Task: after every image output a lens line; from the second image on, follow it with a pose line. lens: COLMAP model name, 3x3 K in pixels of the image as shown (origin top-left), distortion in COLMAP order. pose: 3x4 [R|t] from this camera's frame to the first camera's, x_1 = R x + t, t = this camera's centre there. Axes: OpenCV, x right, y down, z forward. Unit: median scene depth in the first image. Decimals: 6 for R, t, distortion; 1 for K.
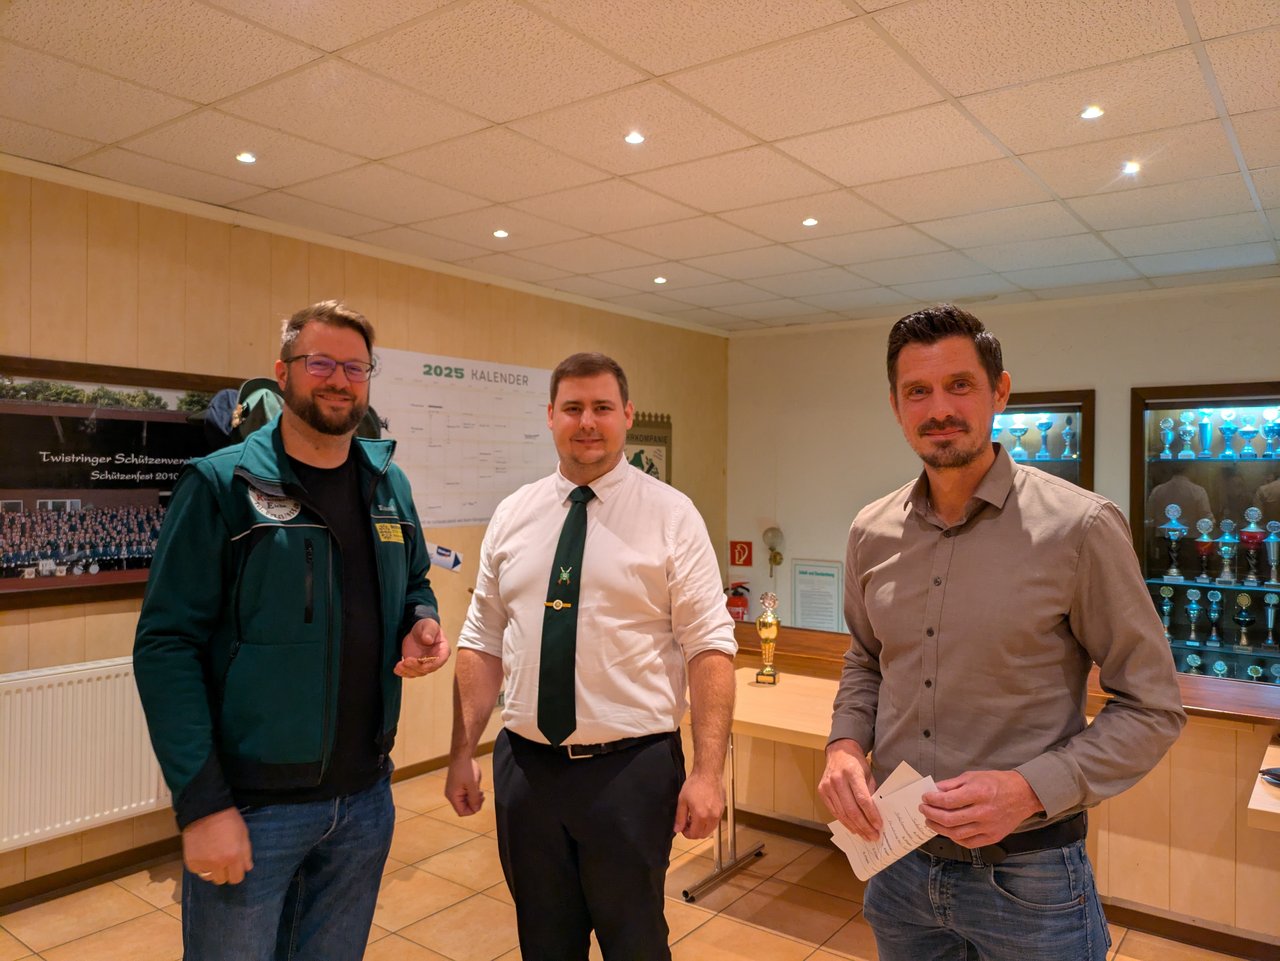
lens RADIAL K [[952.5, 0, 650.6], [0, 952.5, 479.6], [0, 0, 1]] dist [0.038270, -0.037942]
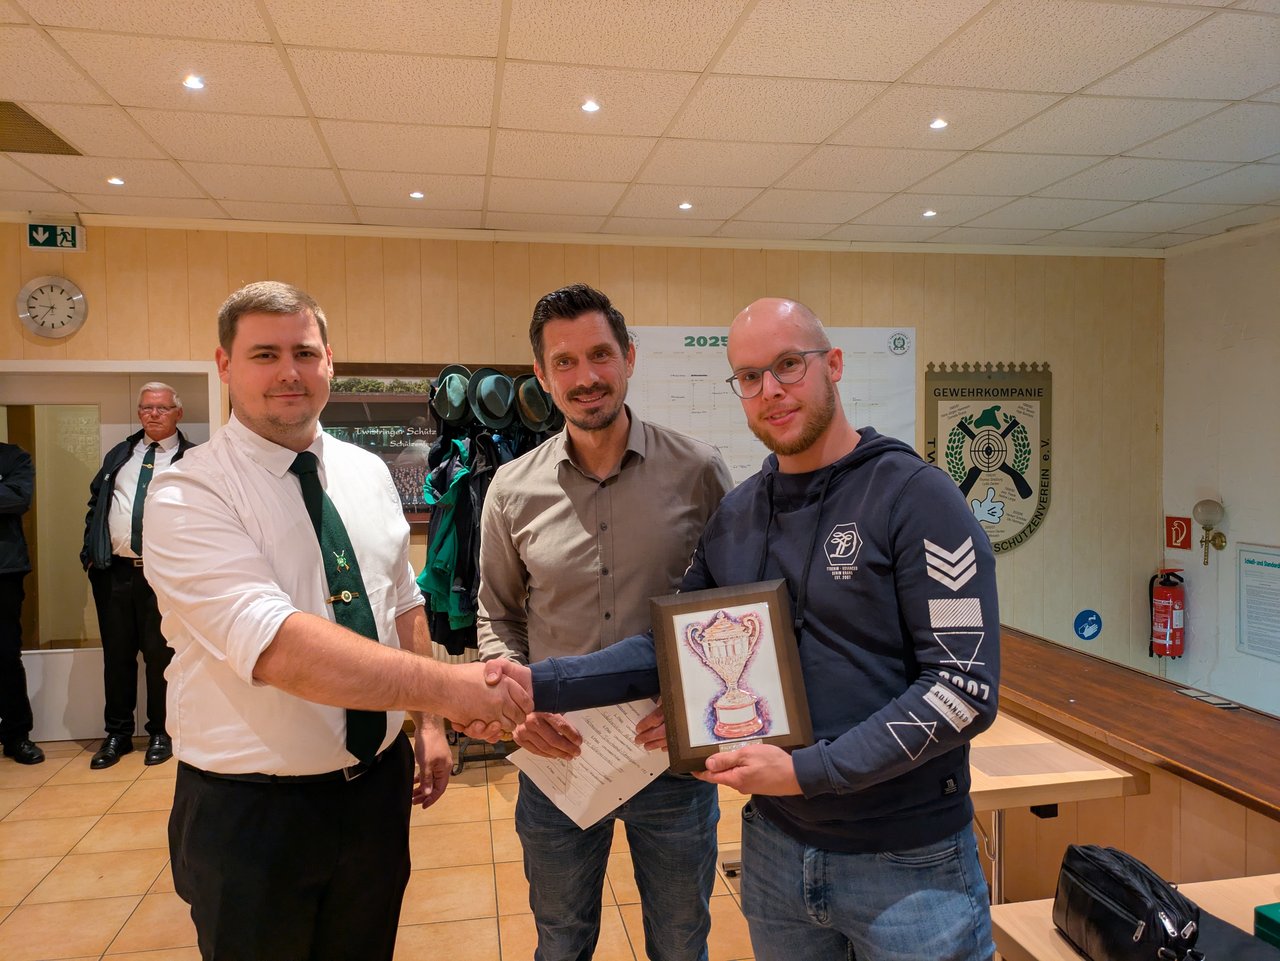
lens RADIAL K [[952.5, 0, 607.0], [0, 952.5, 479.2], [0, 0, 1]] dist [0.038270, -0.037942]
pose [[0.724391, 0.006964, -0.689355, 0.433032], [0.012625, 0.999647, 0.023366, 0.013574], [0.689274, -0.025629, 0.724047, 0.155952]]
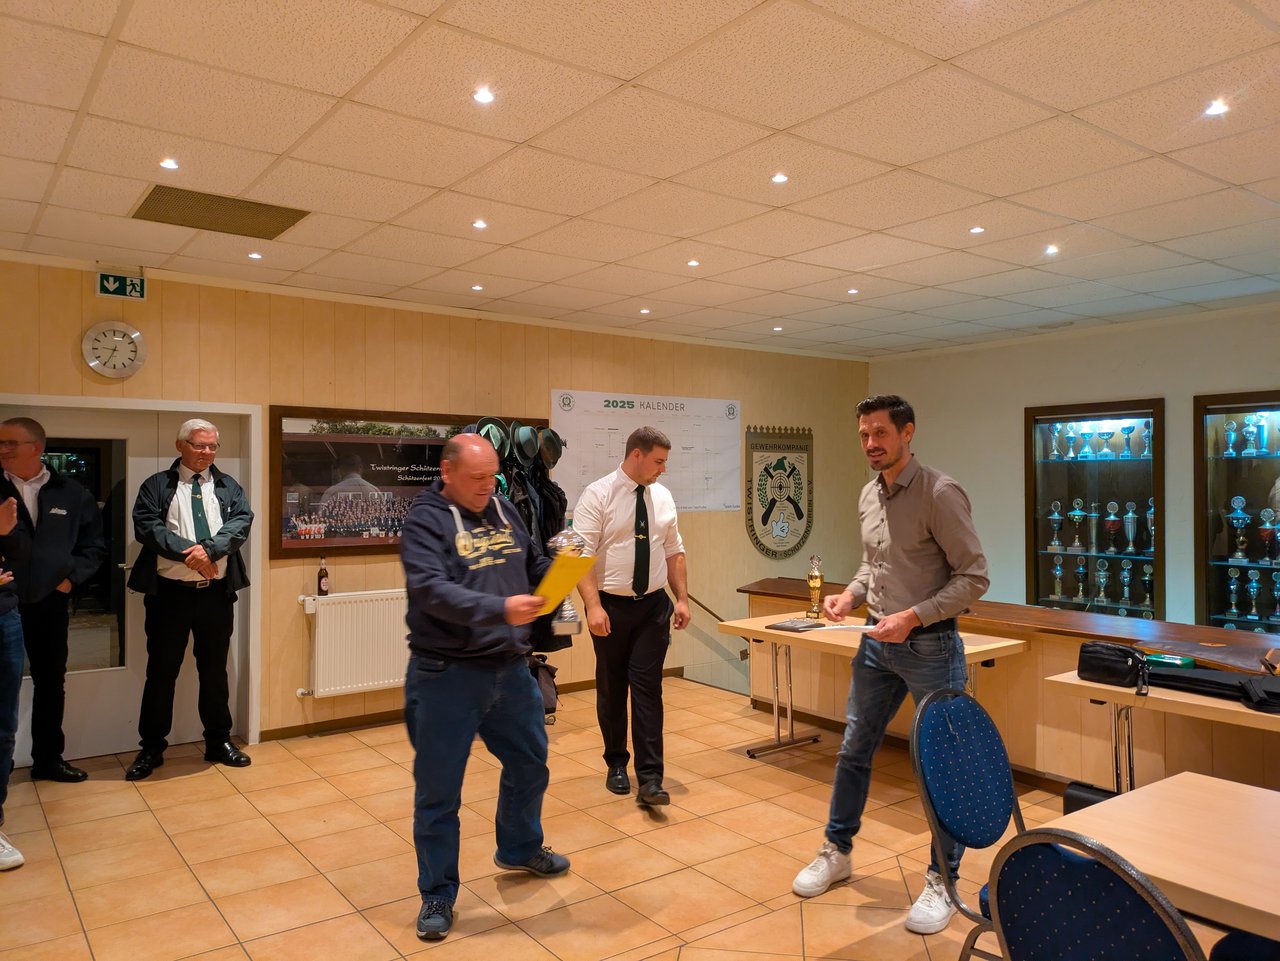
lens RADIAL K [[952.5, 0, 642.9], [0, 952.5, 480.8], [0, 0, 1]] dist [0.038270, -0.037942]
pose [[0.958042, -0.010340, -0.286441, 0.223222], [0.008139, 0.999928, -0.008874, 0.013757], [0.286512, 0.006170, 0.958057, -0.347111]]
